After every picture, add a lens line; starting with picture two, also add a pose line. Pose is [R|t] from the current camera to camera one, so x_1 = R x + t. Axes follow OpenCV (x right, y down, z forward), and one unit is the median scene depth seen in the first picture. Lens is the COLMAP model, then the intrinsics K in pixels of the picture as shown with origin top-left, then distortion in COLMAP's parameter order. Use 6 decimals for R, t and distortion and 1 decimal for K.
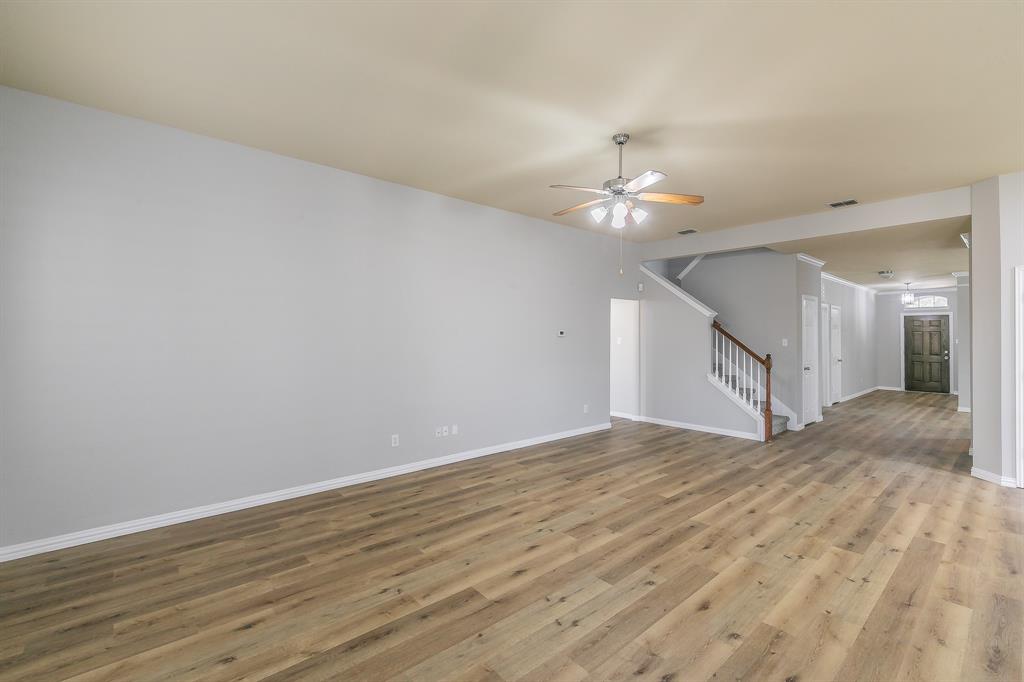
lens RADIAL K [[448.6, 0, 527.6], [0, 448.6, 333.4], [0, 0, 1]] dist [-0.002811, -0.000313]
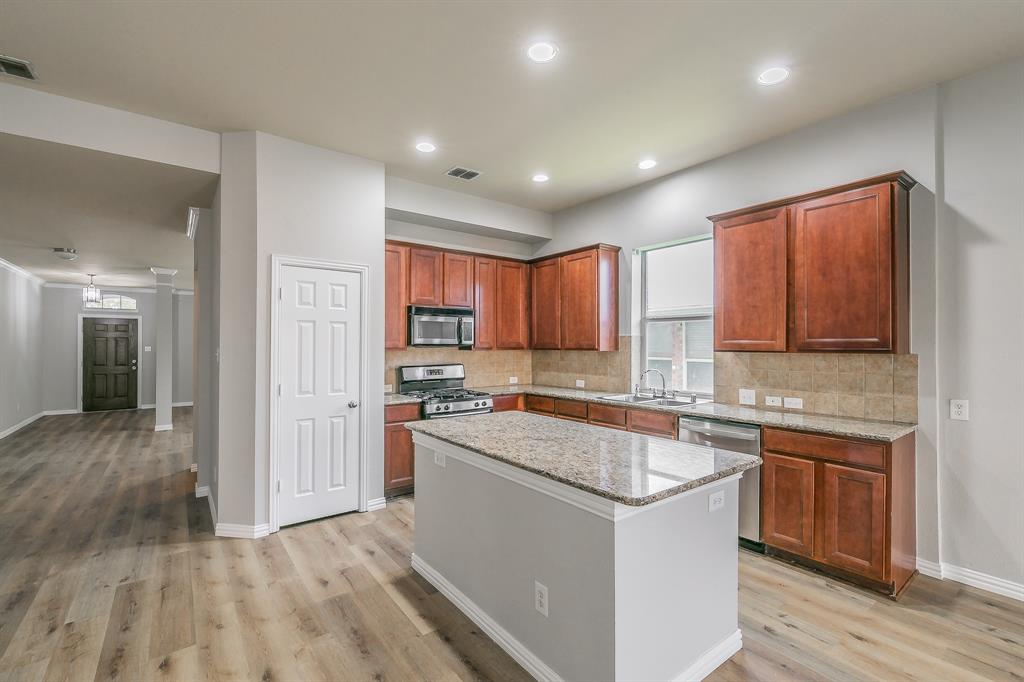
lens RADIAL K [[449.8, 0, 513.6], [0, 449.8, 340.4], [0, 0, 1]] dist [0.000483, 0.000300]
pose [[0.086781, 0.006734, 0.996205, 0.325360], [-0.004940, 0.999968, -0.006329, 0.006586], [-0.996215, -0.004372, 0.086811, 0.481614]]
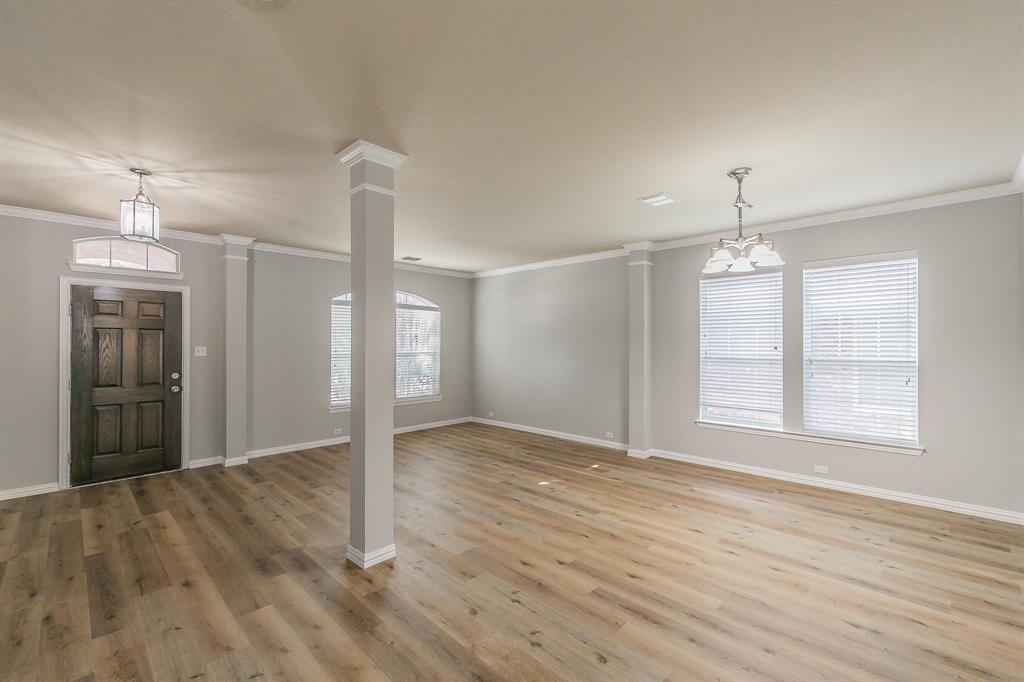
lens RADIAL K [[437.1, 0, 512.0], [0, 437.1, 341.0], [0, 0, 1]] dist [0.000037, -0.000852]
pose [[-0.064363, 0.002839, 0.997923, 1.239159], [-0.008420, 0.999959, -0.003387, 0.014541], [-0.997891, -0.008621, -0.064336, 1.780684]]
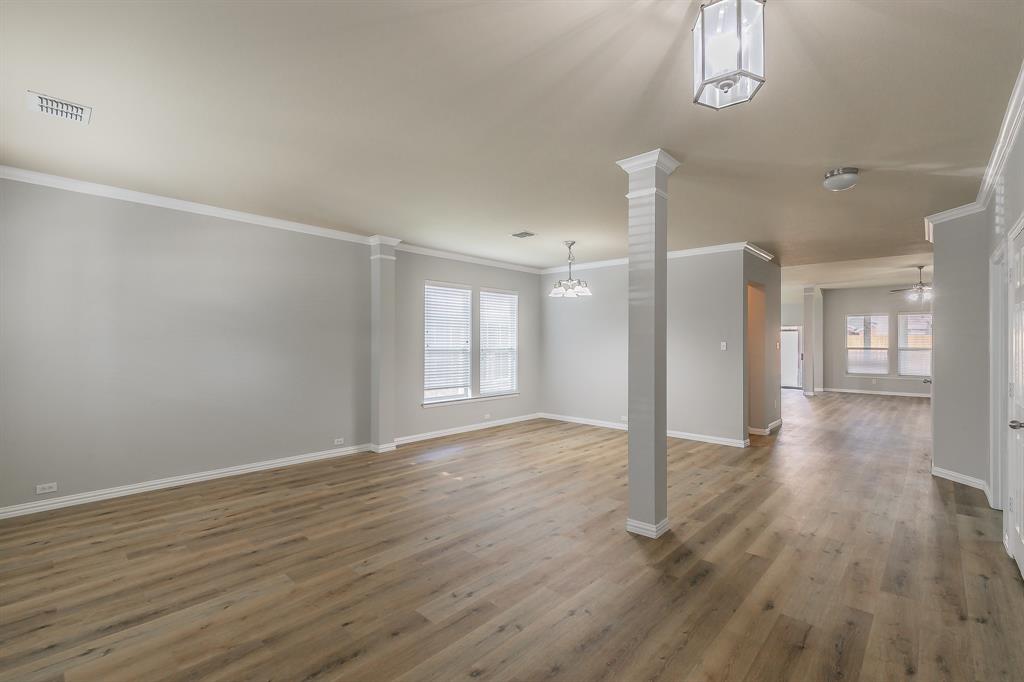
lens RADIAL K [[452.8, 0, 533.8], [0, 452.8, 344.1], [0, 0, 1]] dist [-0.004377, -0.000118]
pose [[-0.993582, -0.005402, -0.112989, 2.174038], [-0.004652, 0.999965, -0.006896, 0.039550], [0.113022, -0.006326, -0.993572, 2.658895]]
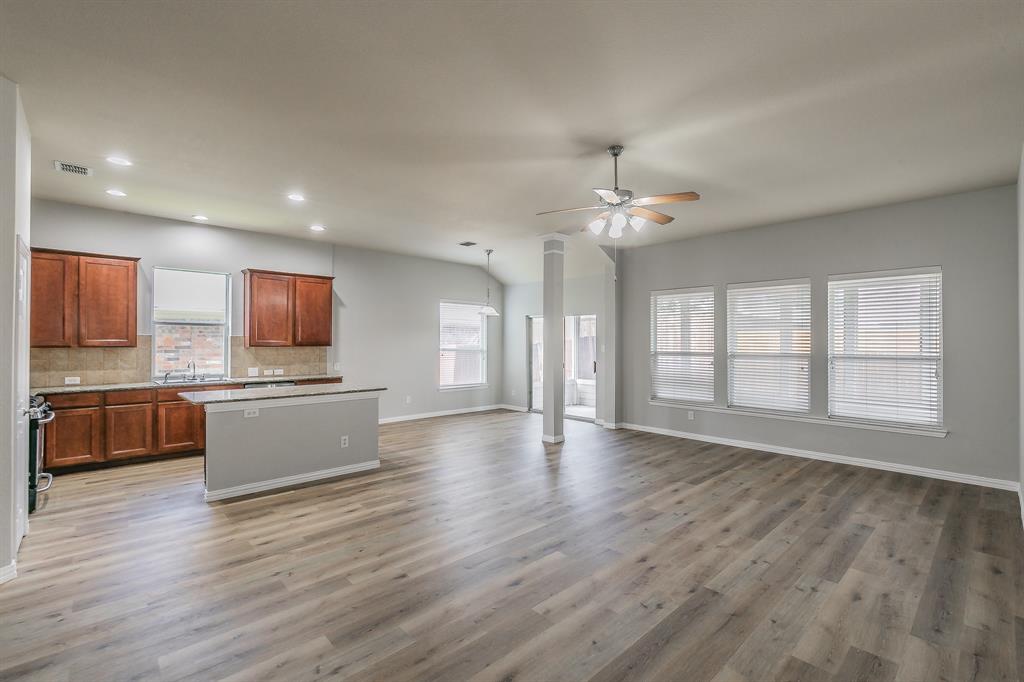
lens RADIAL K [[449.8, 0, 513.6], [0, 449.8, 340.4], [0, 0, 1]] dist [0.000483, 0.000300]
pose [[-0.999794, -0.005612, -0.019488, 0.365079], [-0.005400, 0.999926, -0.010933, 0.011145], [0.019548, -0.010826, -0.999750, 1.599415]]
